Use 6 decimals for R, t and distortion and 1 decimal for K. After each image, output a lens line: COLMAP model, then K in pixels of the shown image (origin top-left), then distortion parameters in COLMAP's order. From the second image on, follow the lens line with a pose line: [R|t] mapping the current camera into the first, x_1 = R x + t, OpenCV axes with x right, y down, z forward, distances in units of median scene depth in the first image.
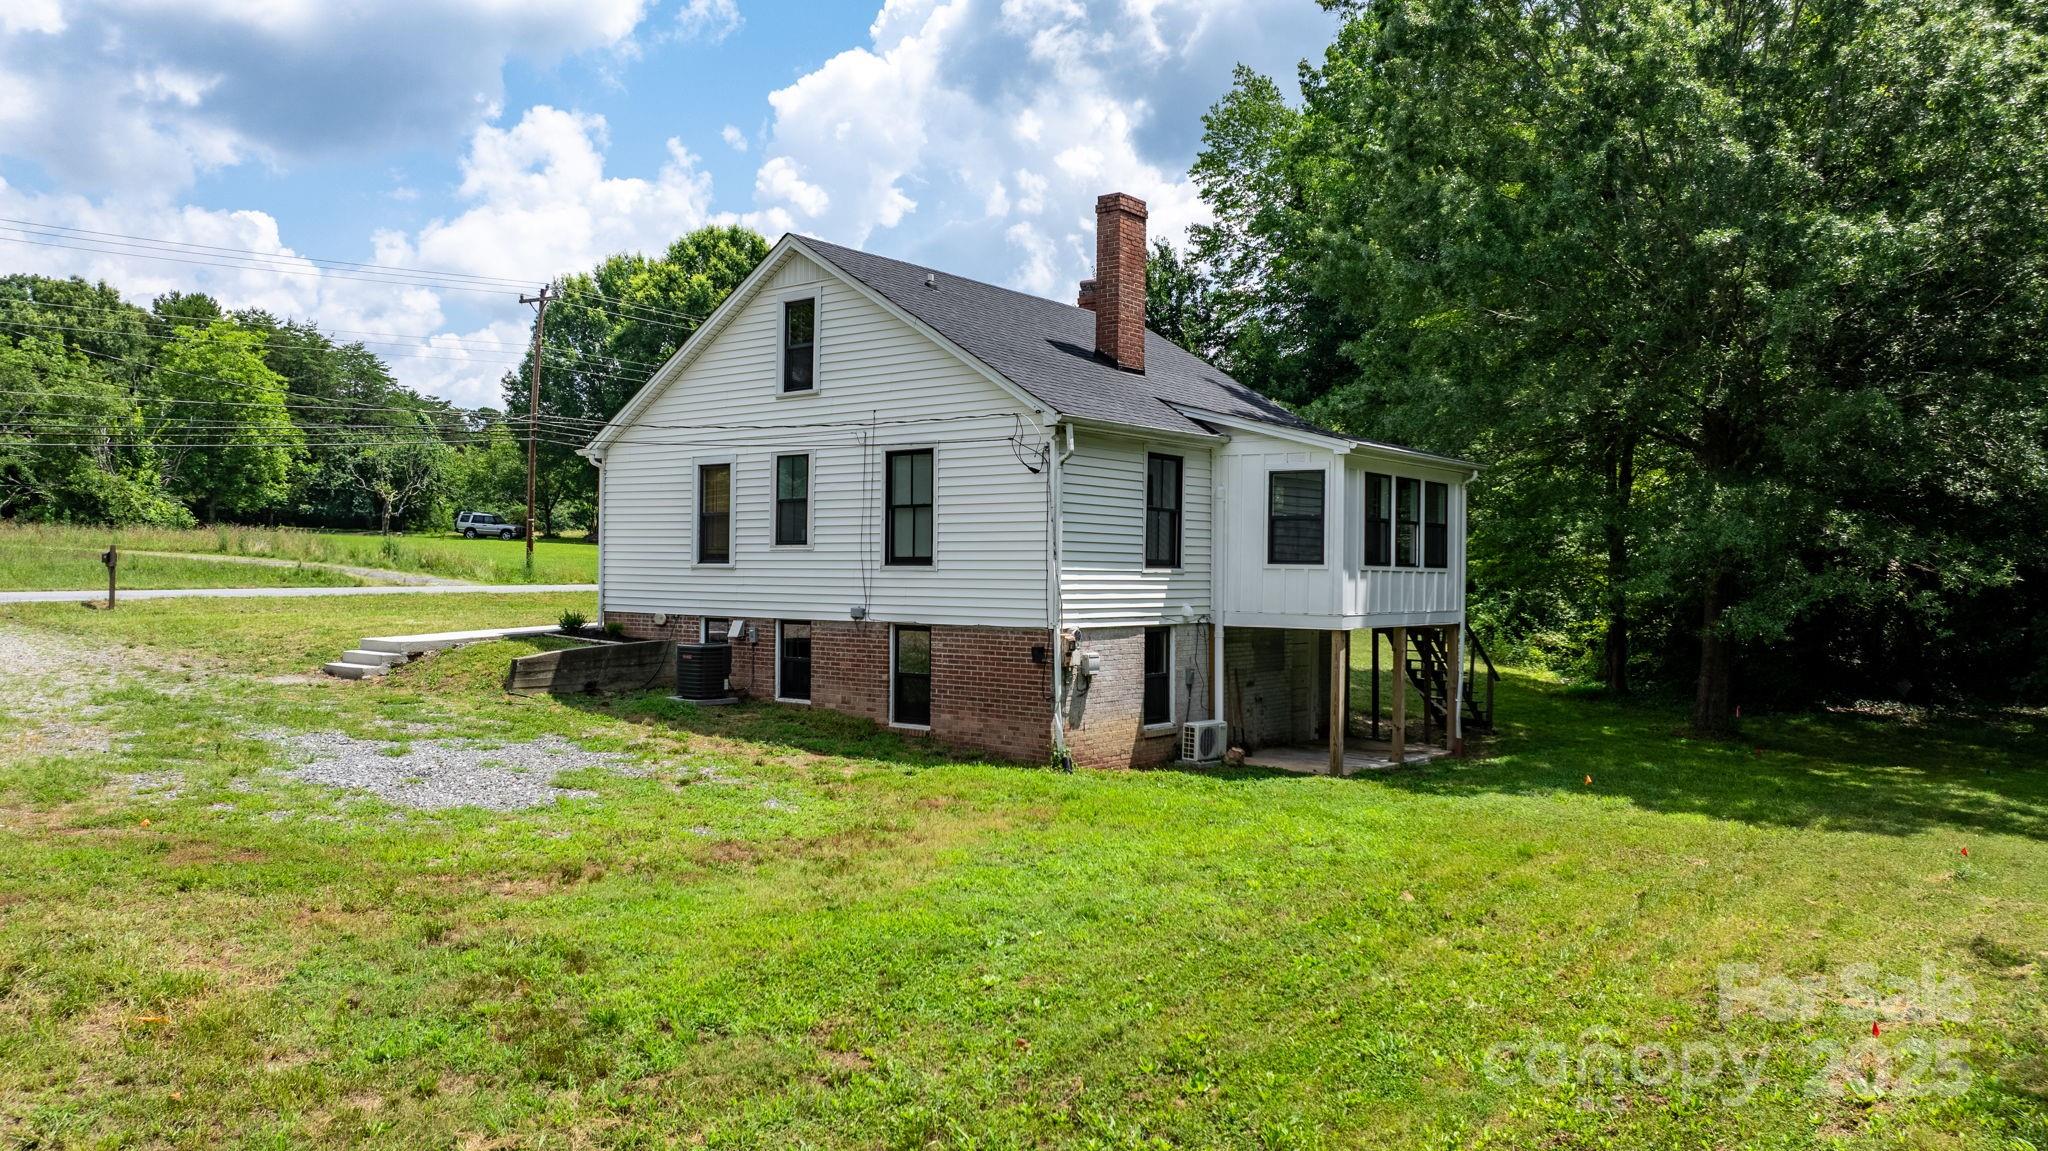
lens RADIAL K [[1423.4, 0, 1028.3], [0, 1423.4, 571.6], [0, 0, 1]] dist [-0.019016, 0.026382]
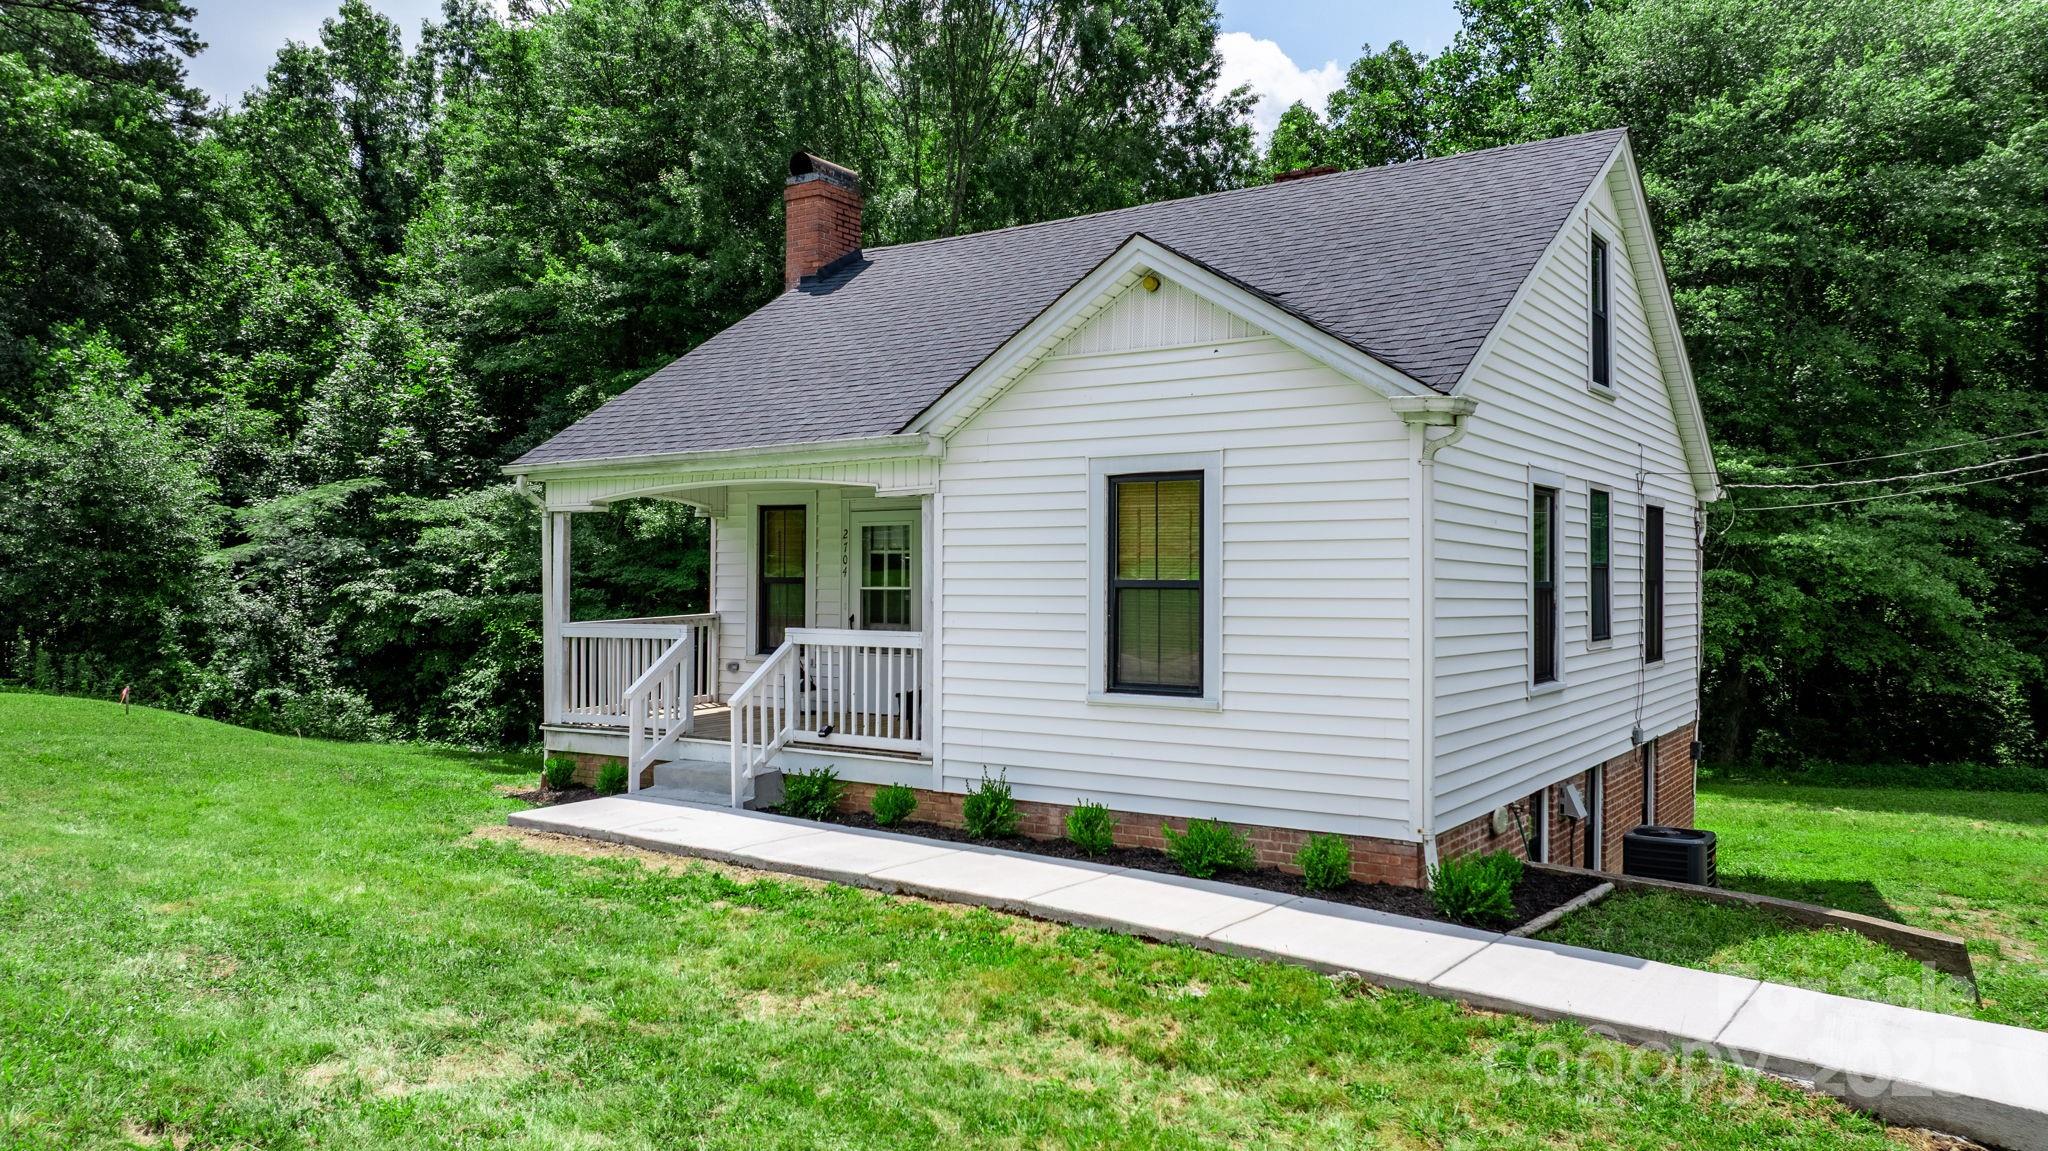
lens RADIAL K [[1423.4, 0, 1019.7], [0, 1423.4, 580.5], [0, 0, 1]] dist [-0.019016, 0.026382]
pose [[-0.070686, -0.006754, 0.997476, -0.773268], [-0.003269, 0.999973, 0.006539, -0.049136], [-0.997493, -0.002798, -0.070706, 1.333325]]
